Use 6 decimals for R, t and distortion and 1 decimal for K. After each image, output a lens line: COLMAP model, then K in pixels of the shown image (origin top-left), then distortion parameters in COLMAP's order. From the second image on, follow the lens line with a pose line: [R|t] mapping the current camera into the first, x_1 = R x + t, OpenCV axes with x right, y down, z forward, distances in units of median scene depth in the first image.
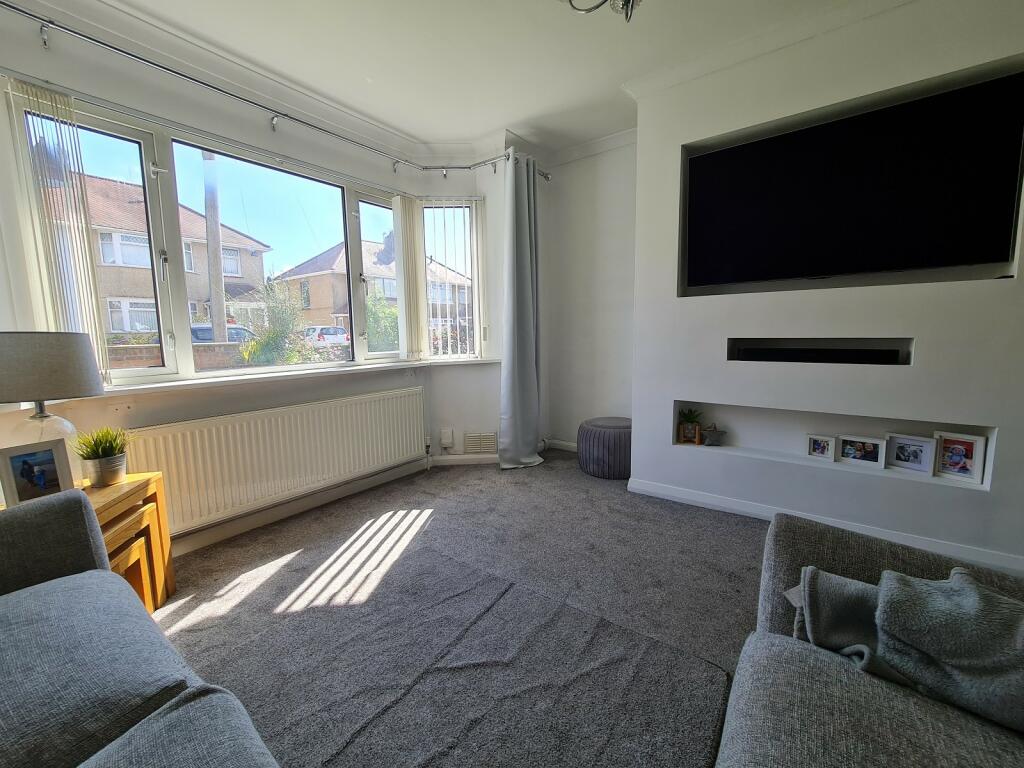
lens RADIAL K [[421.9, 0, 514.0], [0, 421.9, 379.9], [0, 0, 1]] dist [-0.004924, 0.001406]
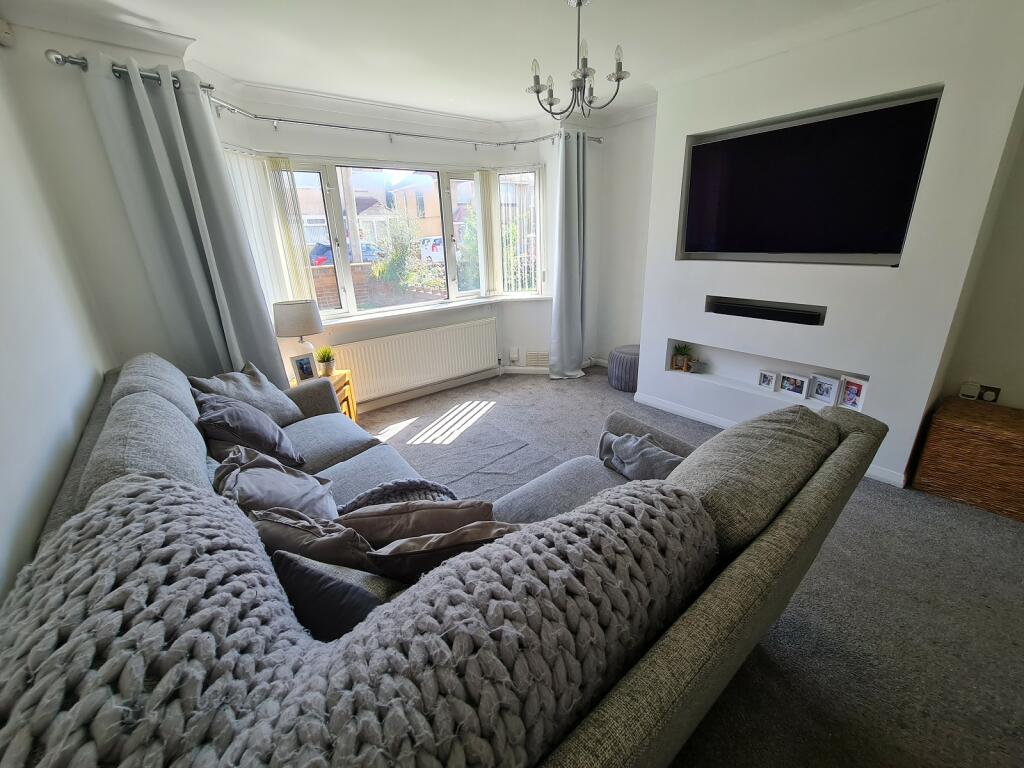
lens RADIAL K [[421.9, 0, 513.1], [0, 421.9, 381.0], [0, 0, 1]] dist [-0.004924, 0.001406]
pose [[0.967205, 0.068843, -0.244490, 0.243448], [-0.011756, 0.973670, 0.227659, -0.122440], [0.253725, -0.217319, 0.942548, -0.434645]]
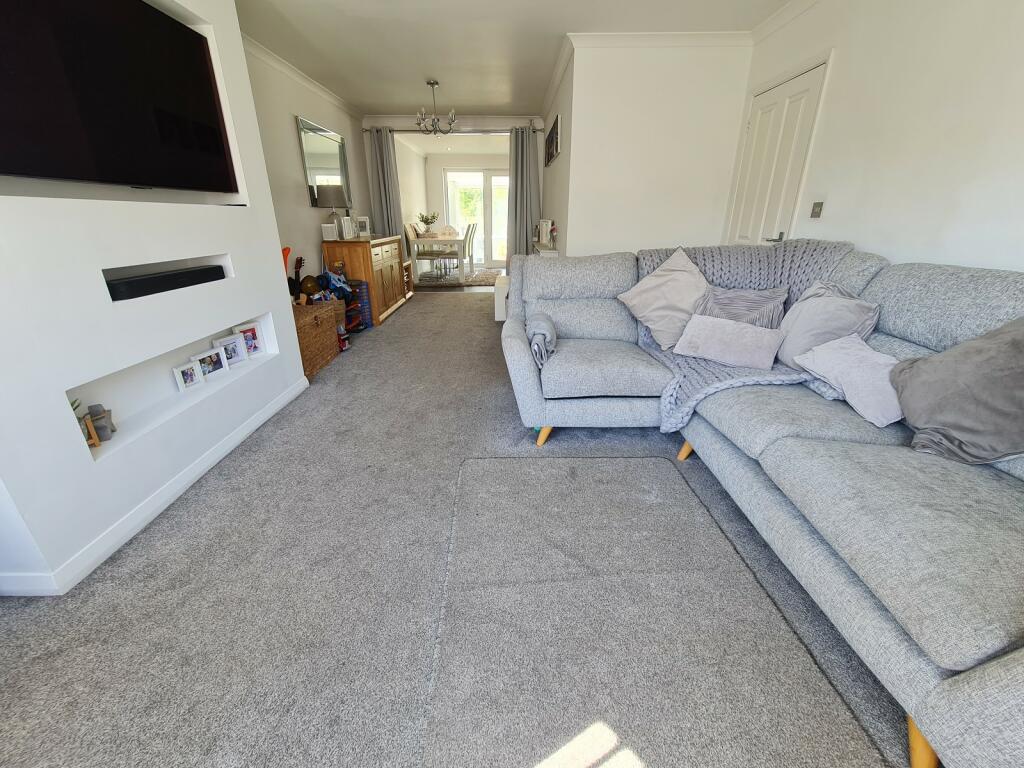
lens RADIAL K [[421.9, 0, 508.3], [0, 421.9, 379.8], [0, 0, 1]] dist [-0.004924, 0.001406]
pose [[-0.604926, -0.269056, 0.749449, -0.401176], [0.104508, 0.906218, 0.409691, -0.136913], [-0.789394, 0.326156, -0.520076, 0.837836]]
